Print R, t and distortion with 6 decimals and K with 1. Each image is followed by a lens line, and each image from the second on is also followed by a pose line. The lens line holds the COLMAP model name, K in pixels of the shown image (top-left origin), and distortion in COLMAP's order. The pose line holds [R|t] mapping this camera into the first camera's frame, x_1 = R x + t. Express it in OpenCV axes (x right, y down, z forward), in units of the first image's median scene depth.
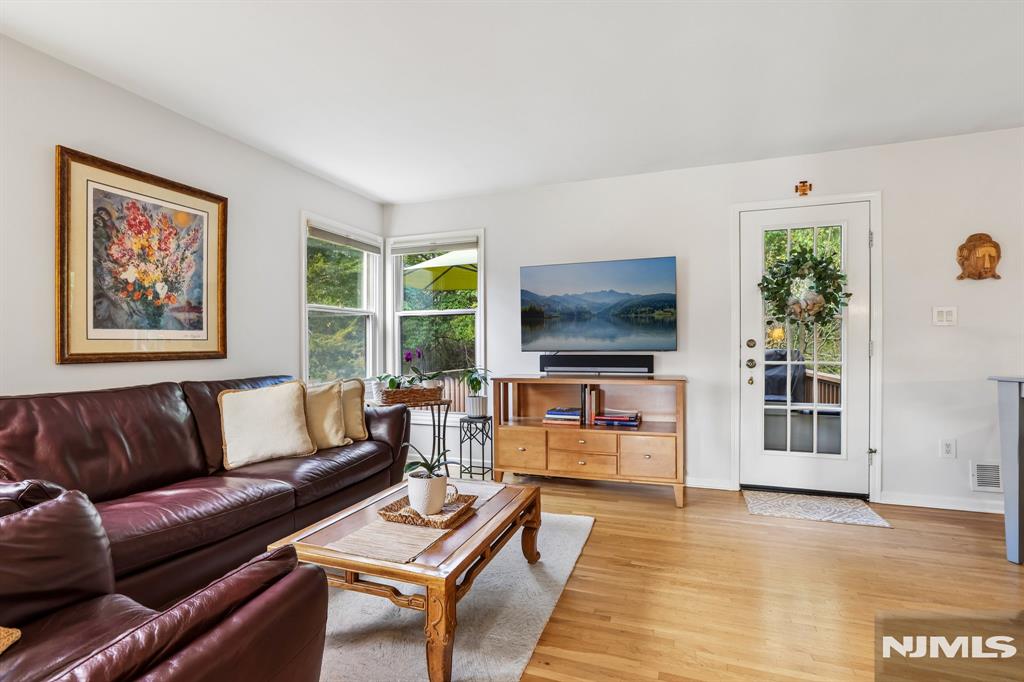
lens RADIAL K [[477.5, 0, 512.0], [0, 477.5, 341.0], [0, 0, 1]] dist [-0.039690, 0.022953]
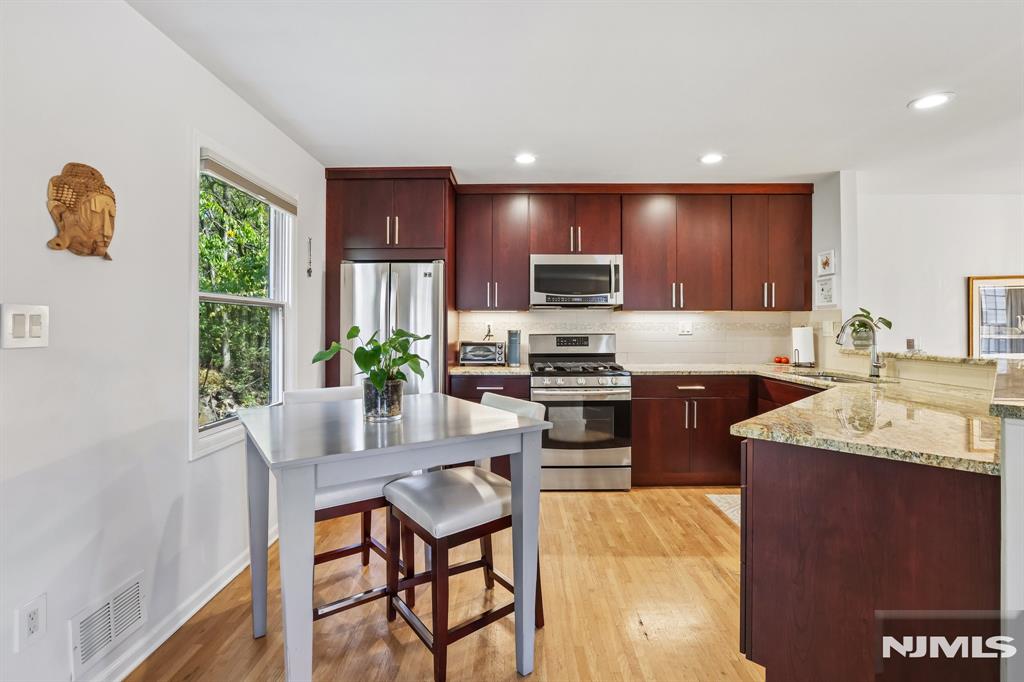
lens RADIAL K [[477.6, 0, 511.8], [0, 477.6, 326.5], [0, 0, 1]] dist [-0.046332, 0.026680]
pose [[-0.334118, 0.001127, 0.942531, 0.372905], [-0.004919, 0.999984, -0.002940, -0.056188], [-0.942519, -0.005619, -0.334106, 0.756235]]
